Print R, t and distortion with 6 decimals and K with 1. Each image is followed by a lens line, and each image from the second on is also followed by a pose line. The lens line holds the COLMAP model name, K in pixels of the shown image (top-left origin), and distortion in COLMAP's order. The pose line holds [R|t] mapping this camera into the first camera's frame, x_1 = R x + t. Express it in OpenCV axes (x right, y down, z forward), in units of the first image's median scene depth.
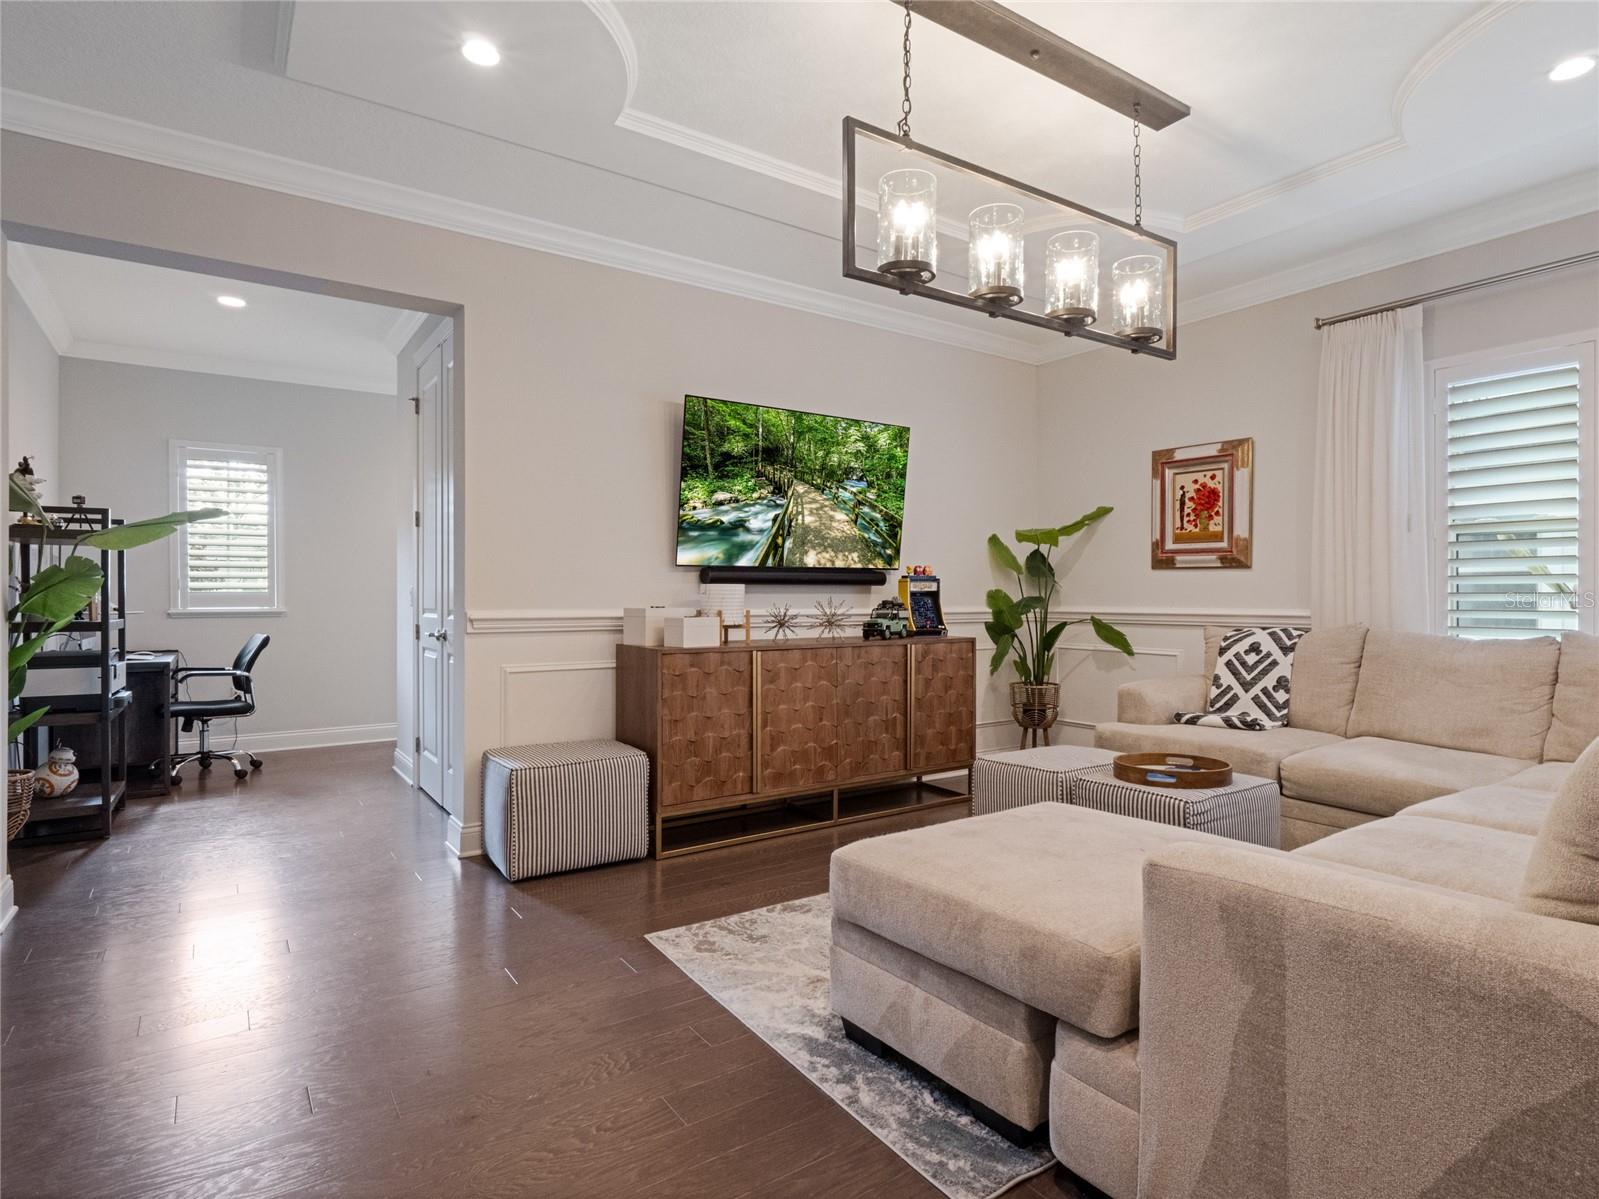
lens RADIAL K [[812.2, 0, 801.9], [0, 812.2, 603.3], [0, 0, 1]] dist [0.003728, -0.009158]
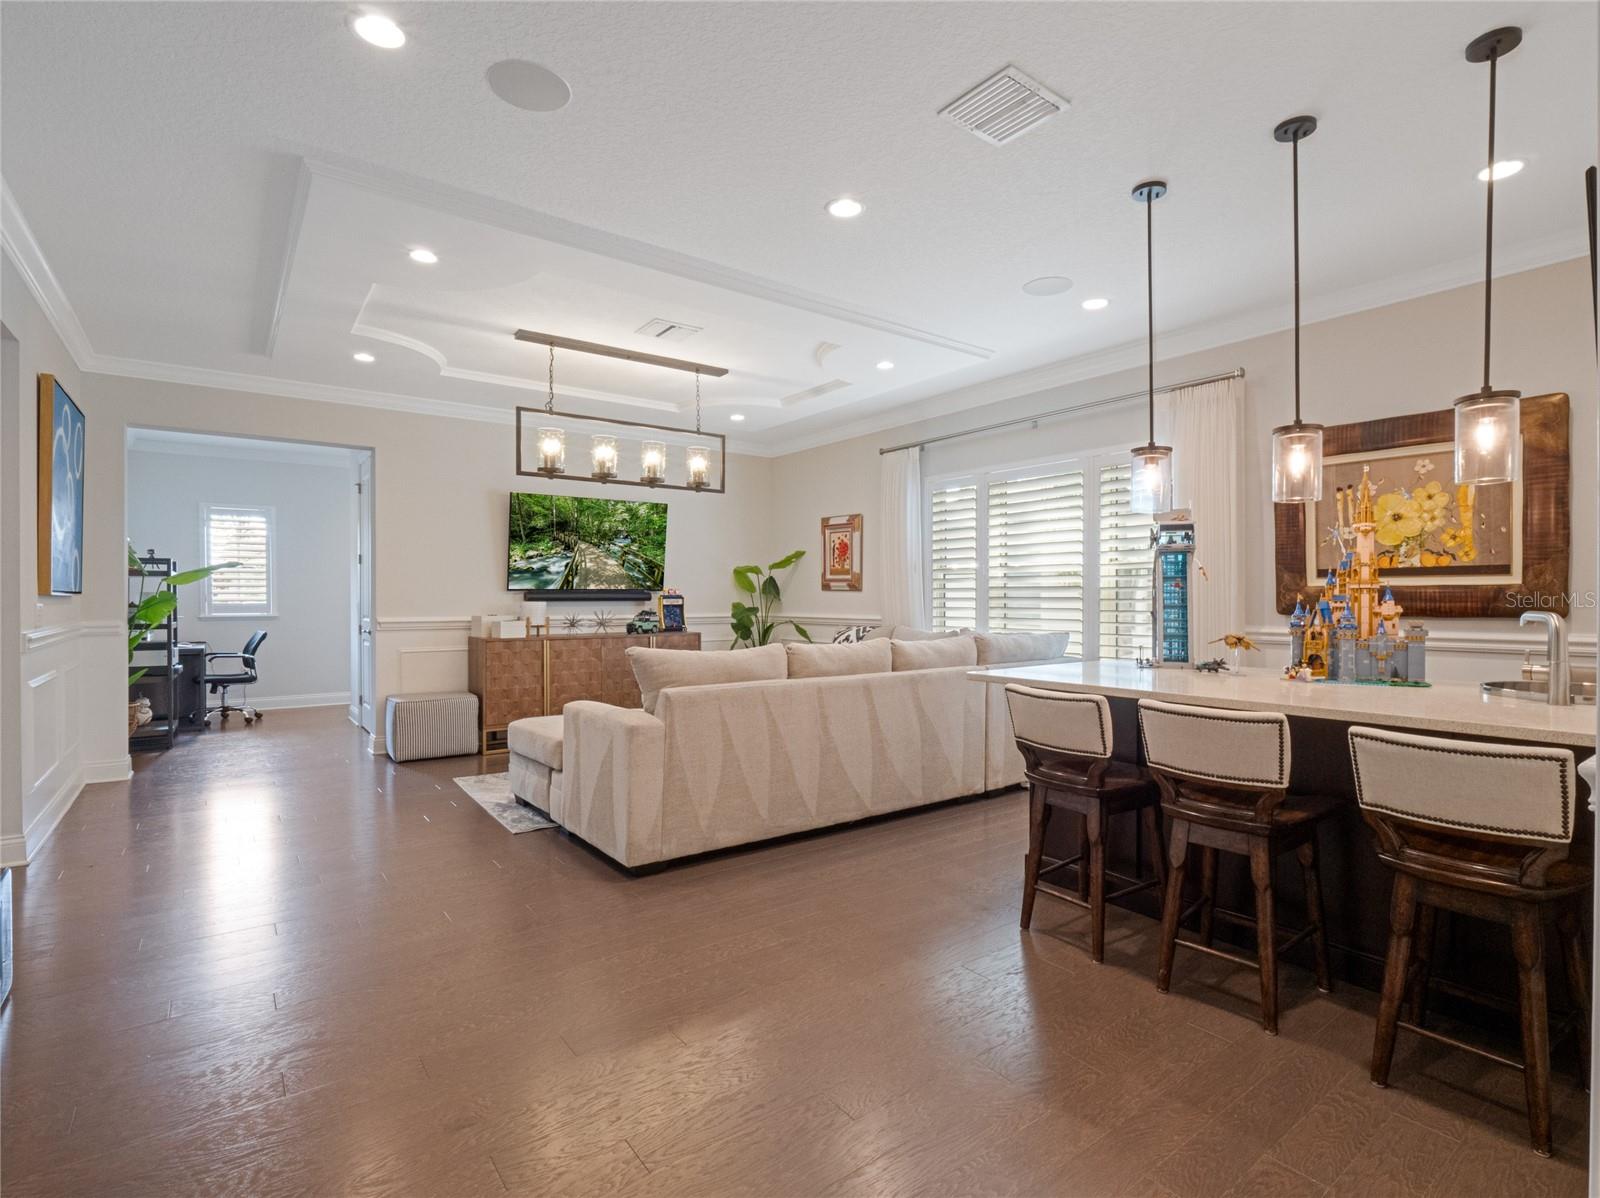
lens RADIAL K [[770.9, 0, 814.4], [0, 770.9, 606.8], [0, 0, 1]] dist [-0.001845, -0.008786]
pose [[0.999386, -0.000281, 0.035035, 0.422309], [0.000065, 0.999981, 0.006173, -0.021797], [-0.035036, -0.006167, 0.999367, -0.627734]]
